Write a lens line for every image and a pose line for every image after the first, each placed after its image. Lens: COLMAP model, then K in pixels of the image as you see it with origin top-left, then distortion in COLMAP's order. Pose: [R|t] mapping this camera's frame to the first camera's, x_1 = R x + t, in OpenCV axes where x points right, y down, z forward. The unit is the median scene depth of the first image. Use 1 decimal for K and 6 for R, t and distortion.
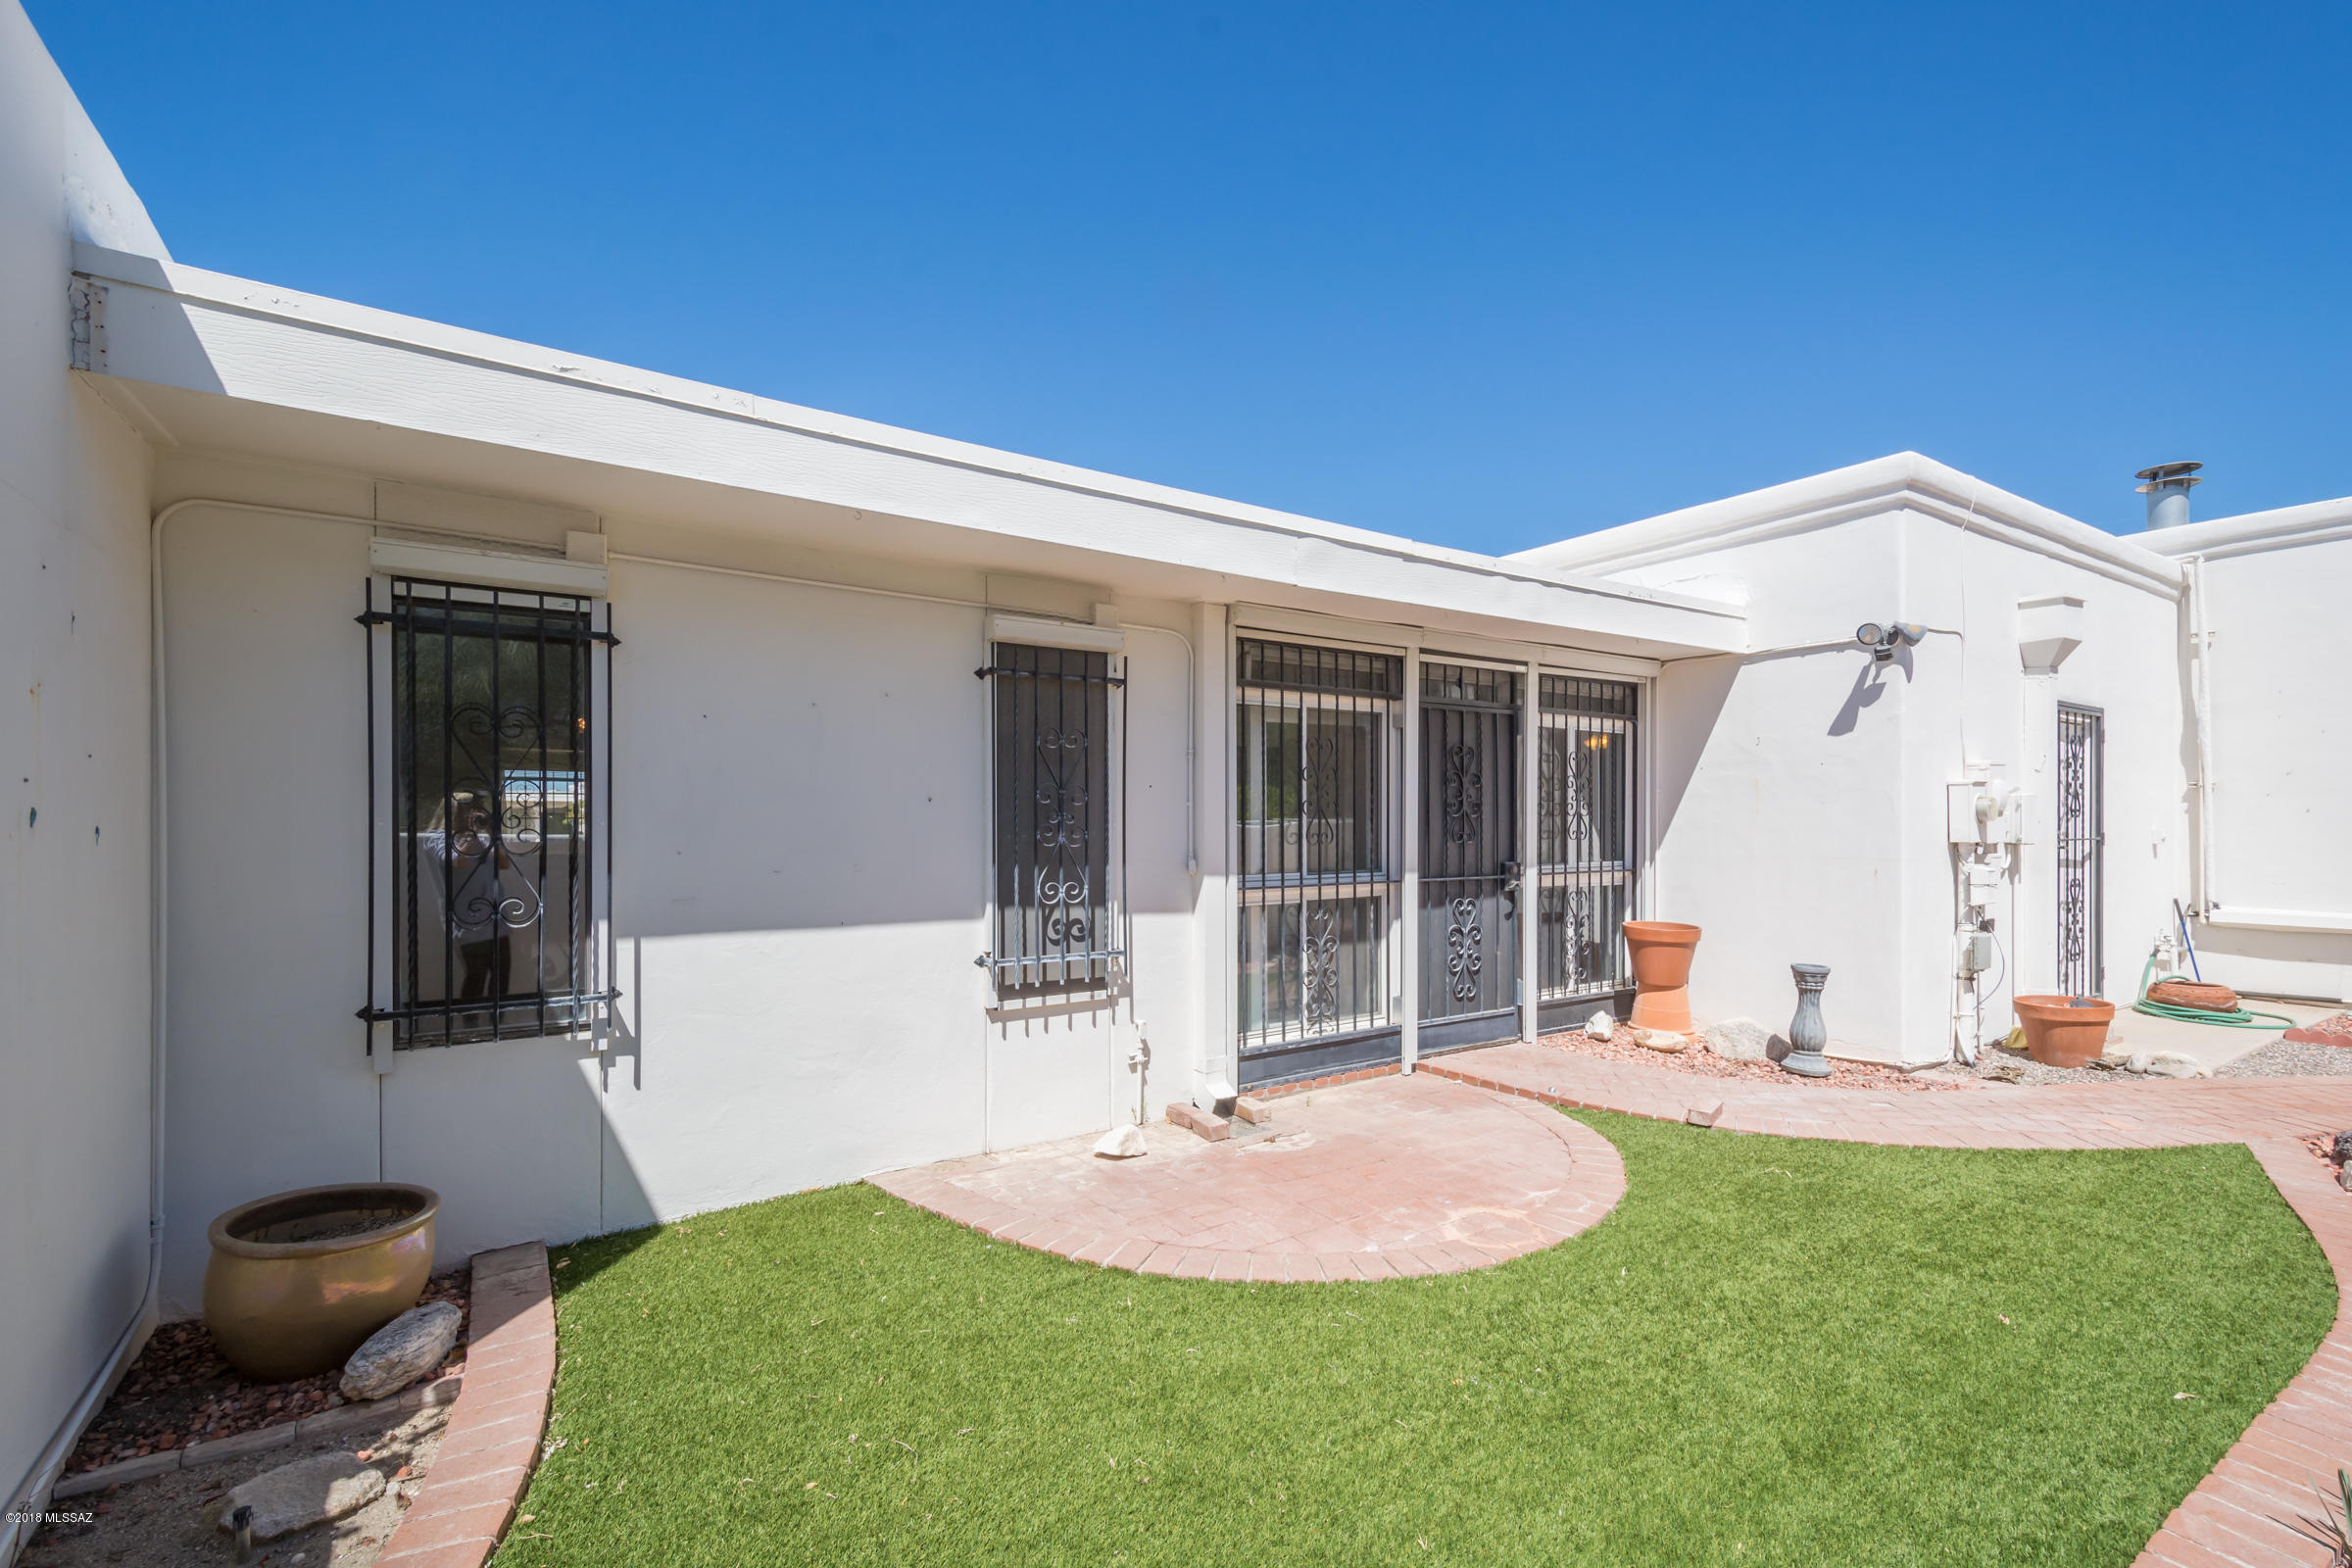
lens RADIAL K [[1041.3, 0, 1199.9], [0, 1041.3, 818.9], [0, 0, 1]] dist [0.001481, 0.000149]
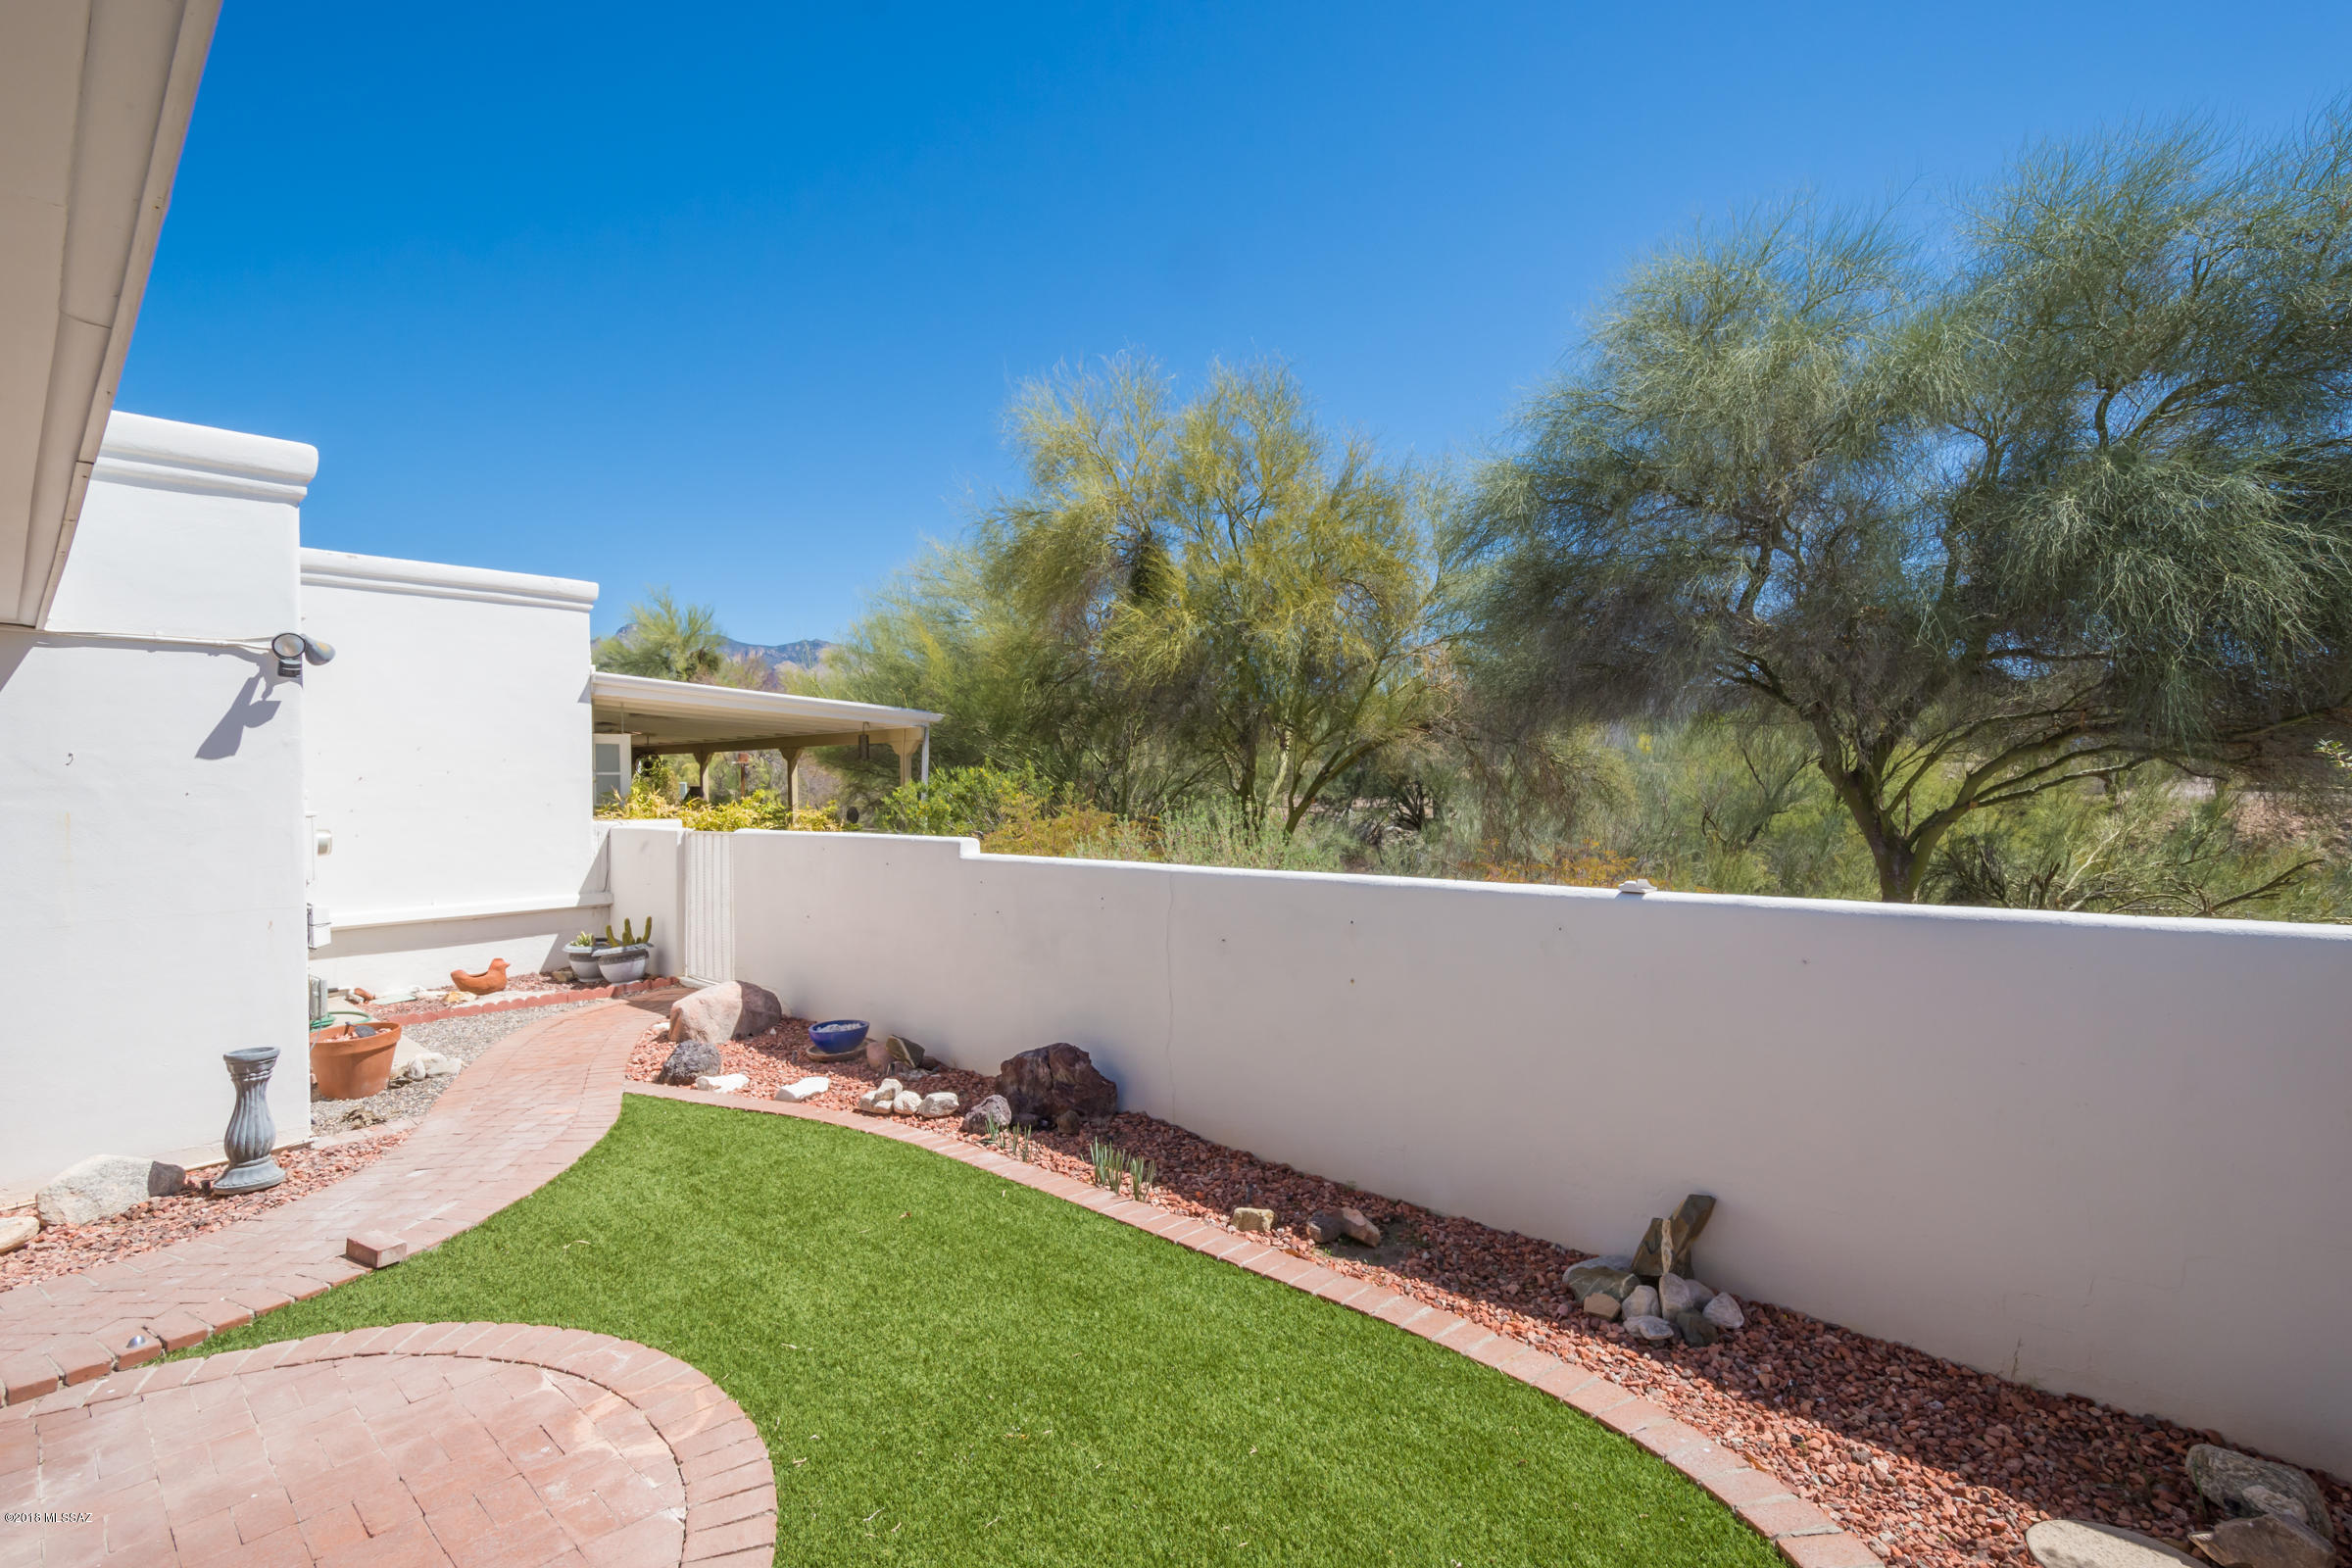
lens RADIAL K [[1054.6, 0, 1224.1], [0, 1054.6, 792.3], [0, 0, 1]] dist [-0.002354, -0.001129]
pose [[-0.250691, -0.003514, 0.968061, -0.468121], [0.008971, 0.999942, 0.005953, -0.068422], [-0.968025, 0.010177, -0.250645, 0.589058]]
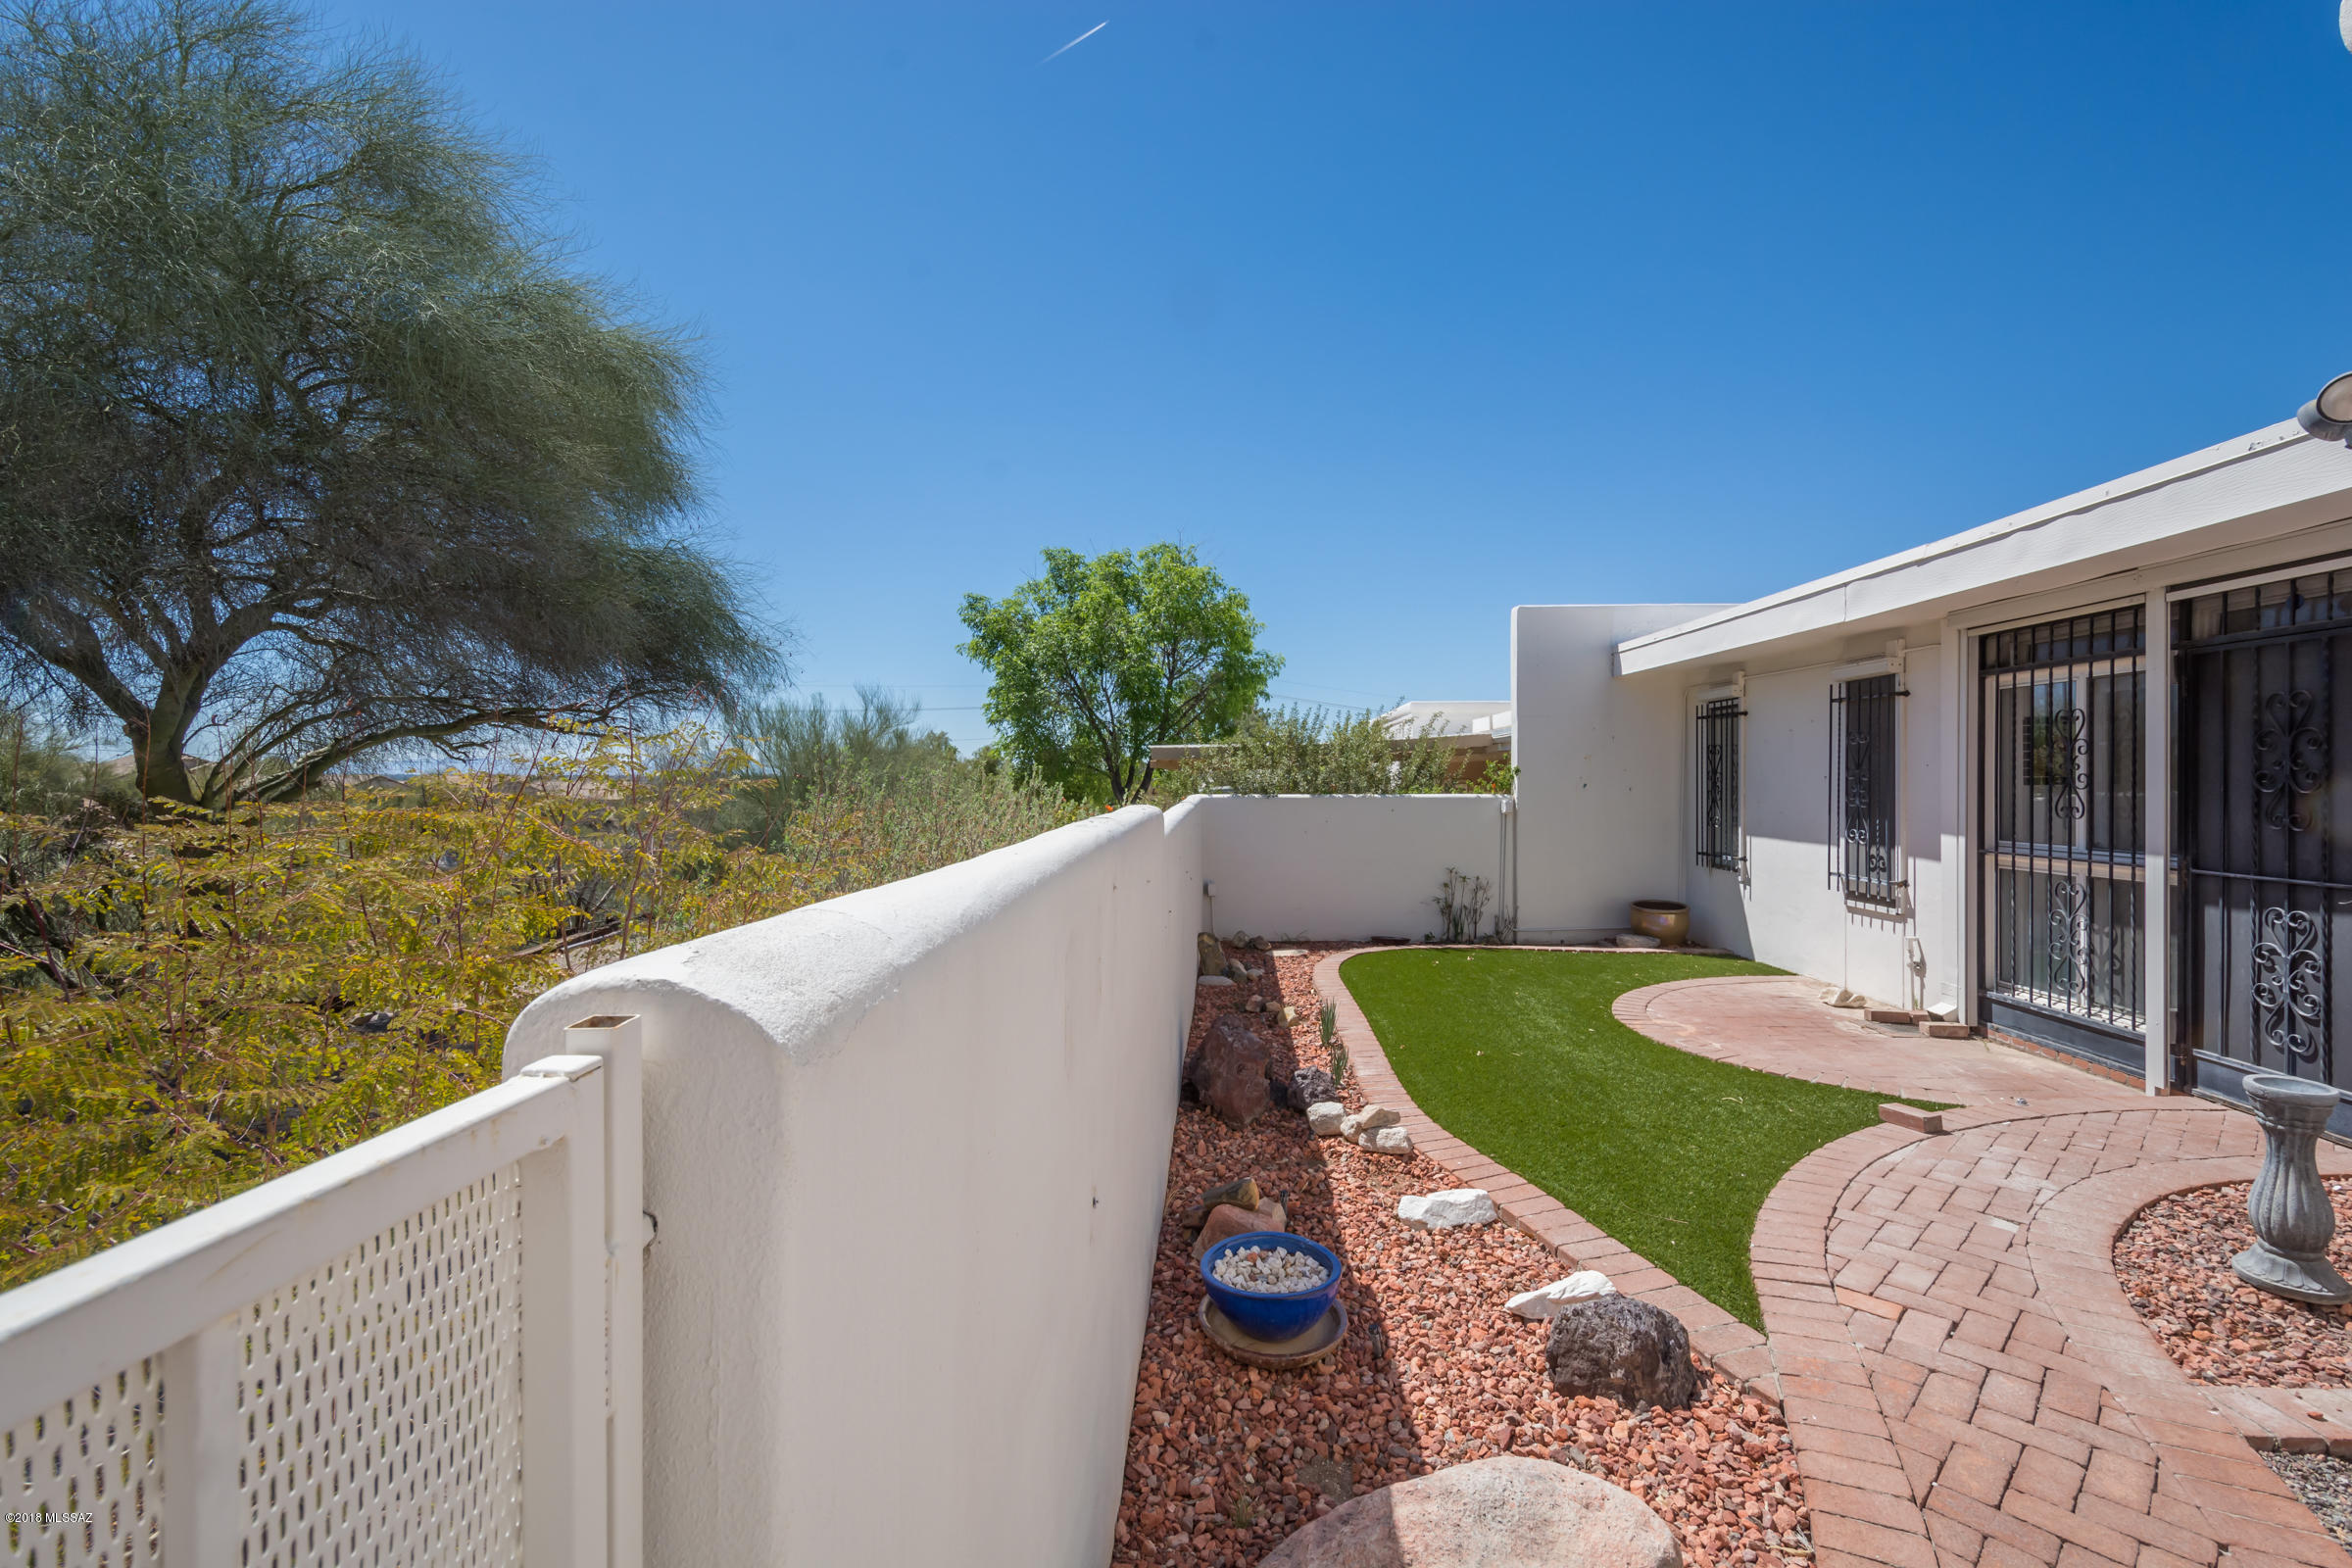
lens RADIAL K [[1032.4, 0, 1181.7], [0, 1032.4, 792.7], [0, 0, 1]] dist [0.000257, -0.000090]
pose [[-0.602180, 0.010320, -0.798293, 1.629067], [-0.002003, 0.999894, 0.014437, -0.014026], [0.798358, 0.010292, -0.602096, 1.065257]]
